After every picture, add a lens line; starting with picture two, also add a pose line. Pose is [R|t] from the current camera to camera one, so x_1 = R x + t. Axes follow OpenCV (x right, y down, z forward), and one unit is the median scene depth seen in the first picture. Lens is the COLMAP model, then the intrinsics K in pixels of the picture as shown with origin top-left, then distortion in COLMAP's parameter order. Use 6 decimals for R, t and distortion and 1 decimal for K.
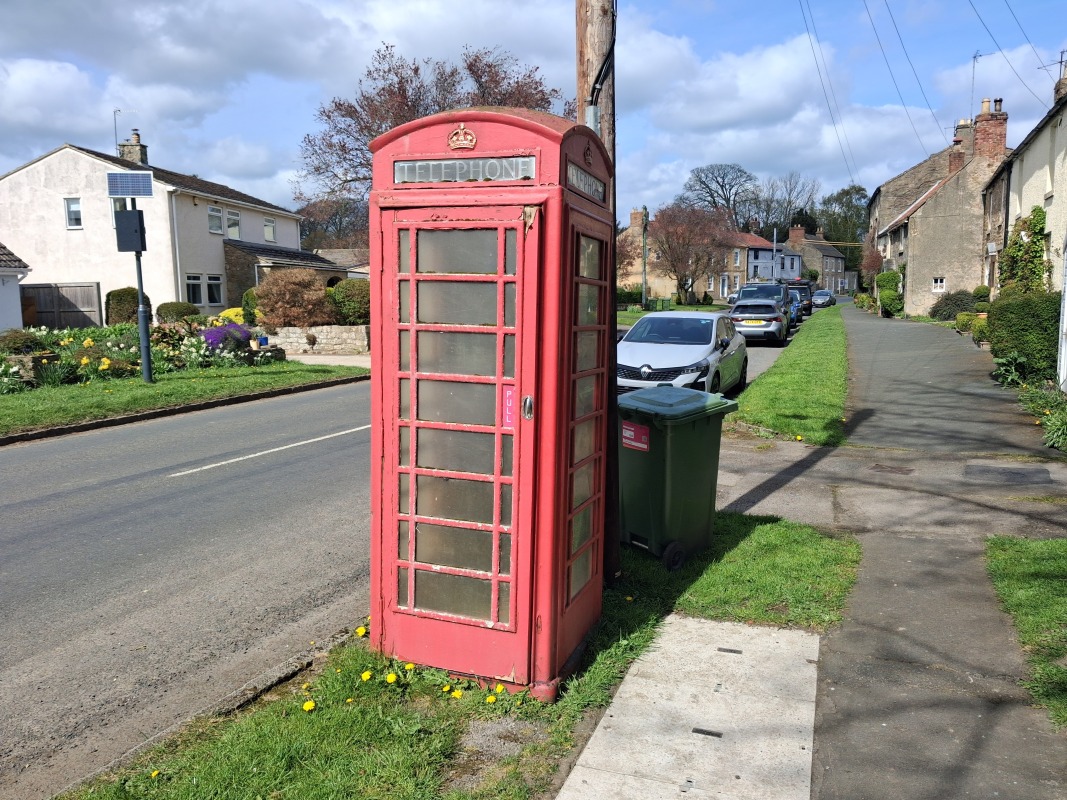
lens RADIAL K [[828.6, 0, 552.9], [0, 828.6, 402.4], [0, 0, 1]] dist [0.092260, -0.165717]
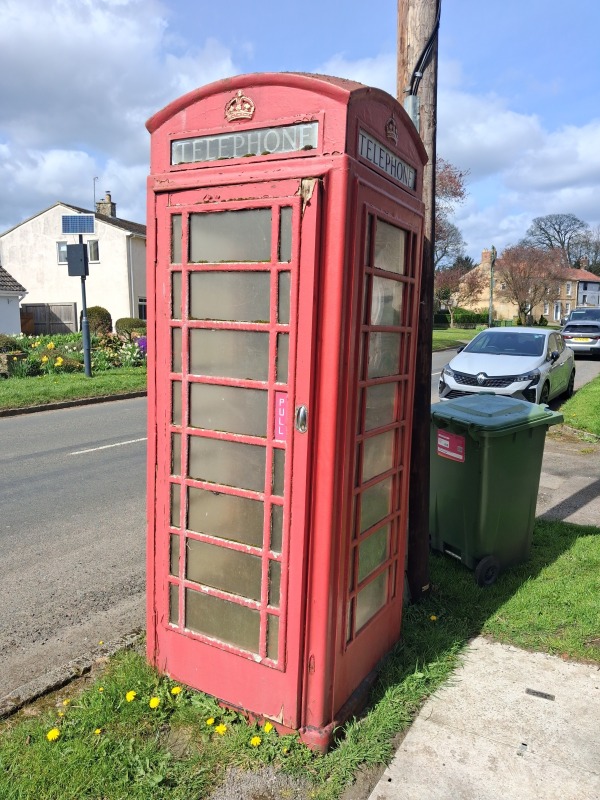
lens RADIAL K [[627.4, 0, 305.3], [0, 627.4, 410.7], [0, 0, 1]] dist [-0.004802, 0.012715]
pose [[0.984264, 0.036162, -0.172964, 0.077117], [-0.032656, 0.999200, 0.023068, -0.015663], [0.173660, -0.017057, 0.984658, 0.332988]]
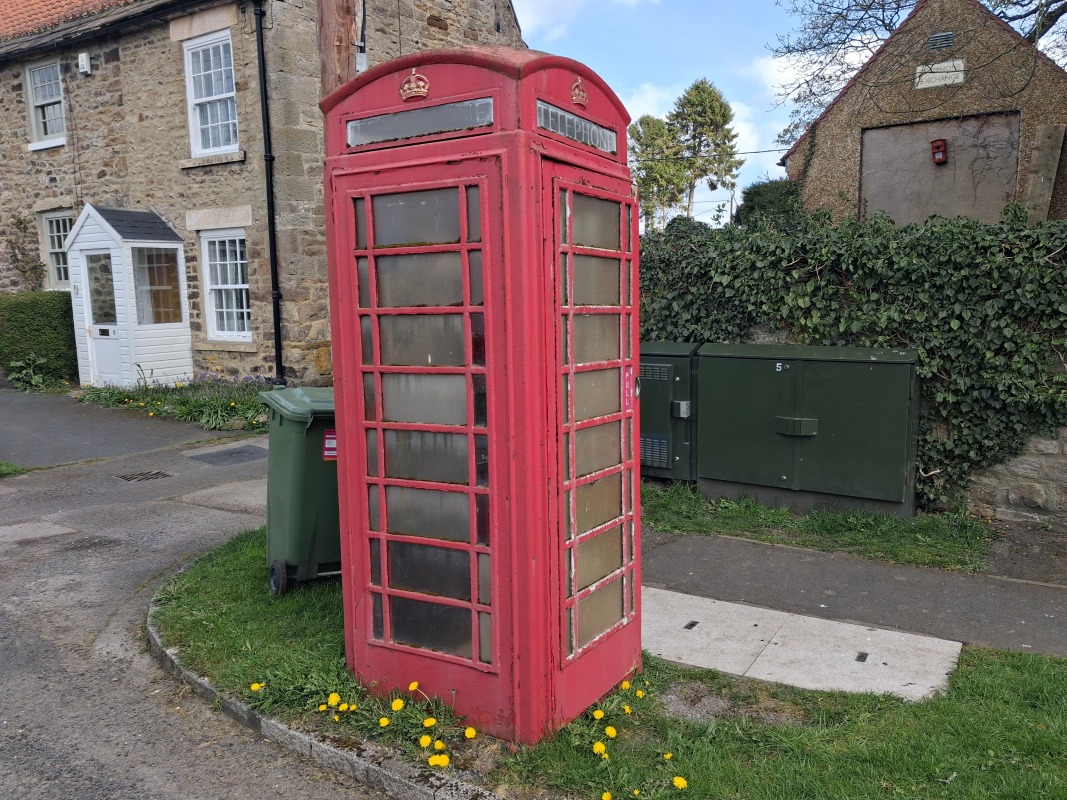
lens RADIAL K [[828.6, 0, 552.9], [0, 828.6, 402.4], [0, 0, 1]] dist [0.092260, -0.165717]
pose [[0.197101, -0.125532, 0.972313, -0.930984], [0.132928, 0.986032, 0.100357, -0.080873], [-0.971330, 0.109467, 0.211035, 0.808662]]
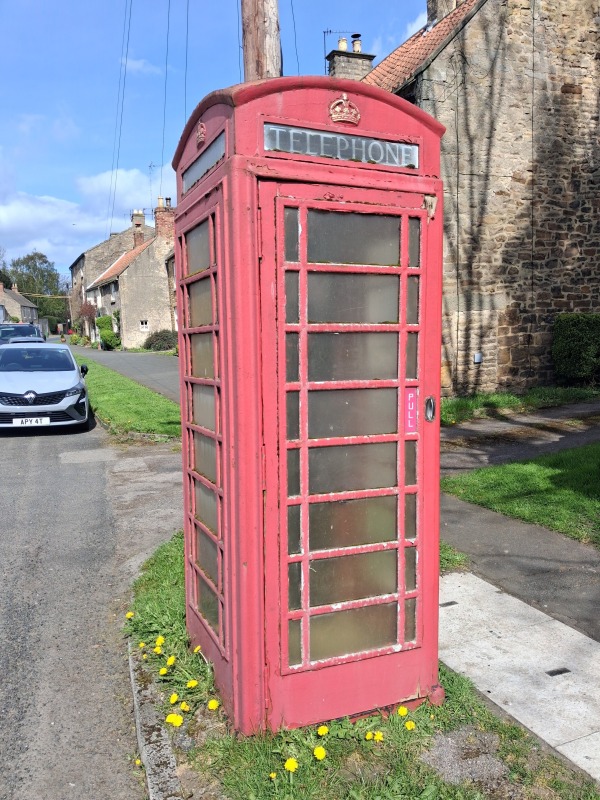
lens RADIAL K [[627.4, 0, 305.3], [0, 627.4, 410.7], [0, 0, 1]] dist [-0.004802, 0.012715]
pose [[0.740104, -0.094789, 0.665778, -0.558984], [0.101203, 0.994441, 0.029081, -0.024883], [-0.664833, 0.045856, 0.745583, 0.509314]]
